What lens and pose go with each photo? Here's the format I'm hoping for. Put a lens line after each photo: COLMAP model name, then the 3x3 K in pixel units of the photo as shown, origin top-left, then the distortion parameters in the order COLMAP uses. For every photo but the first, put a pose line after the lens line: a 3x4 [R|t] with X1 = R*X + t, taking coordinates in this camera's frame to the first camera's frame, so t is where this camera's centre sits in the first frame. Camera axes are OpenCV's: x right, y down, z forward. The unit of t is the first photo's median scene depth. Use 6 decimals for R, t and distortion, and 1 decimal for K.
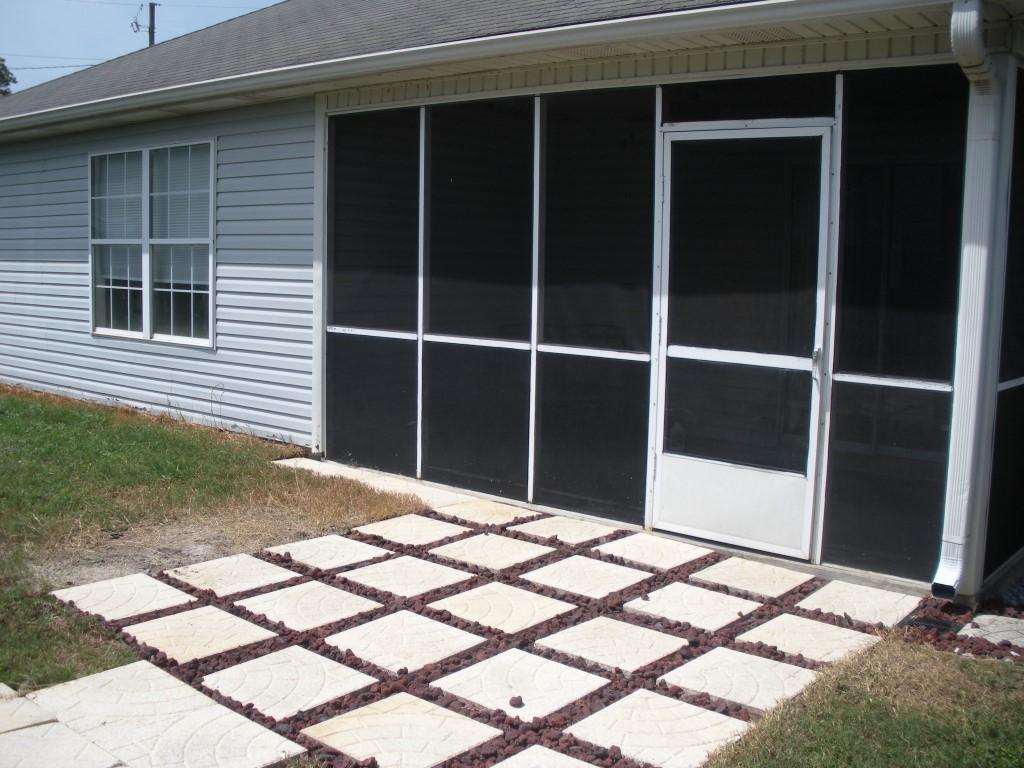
lens RADIAL K [[1107.9, 0, 485.3], [0, 1107.9, 399.5], [0, 0, 1]] dist [-0.316194, 0.417700]
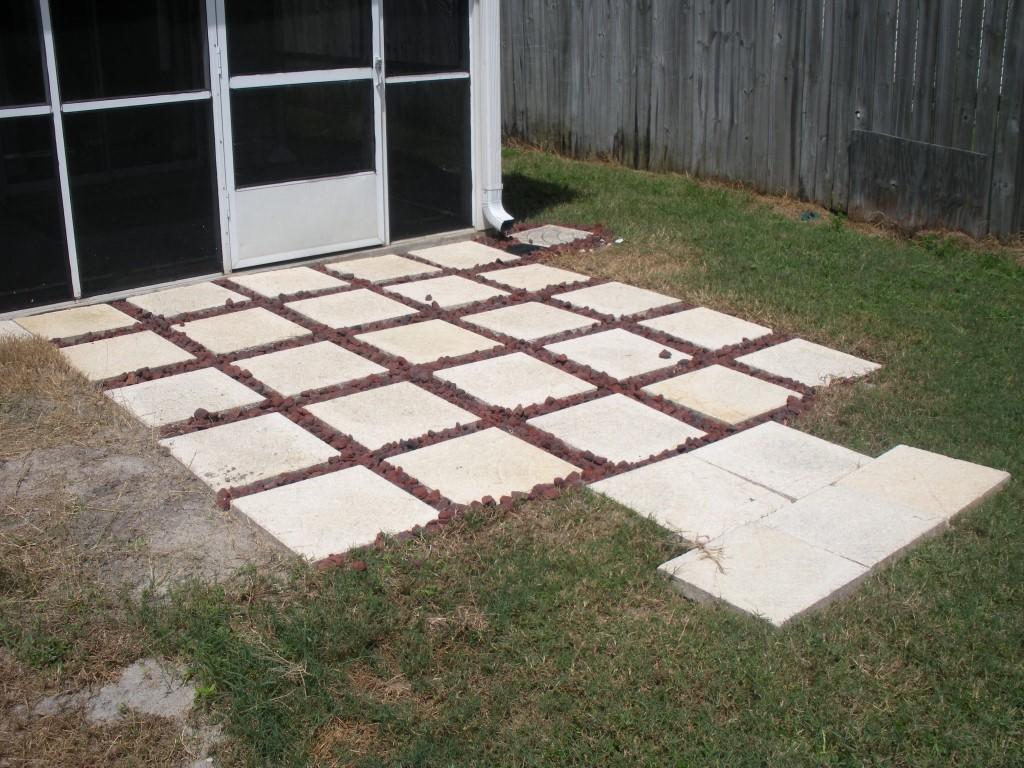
lens RADIAL K [[1107.9, 0, 485.3], [0, 1107.9, 399.5], [0, 0, 1]] dist [-0.316194, 0.417700]
pose [[0.159325, -0.374539, 0.913420, -0.765486], [0.131467, 0.925048, 0.356375, -0.093497], [-0.978433, 0.063305, 0.196623, 0.633564]]
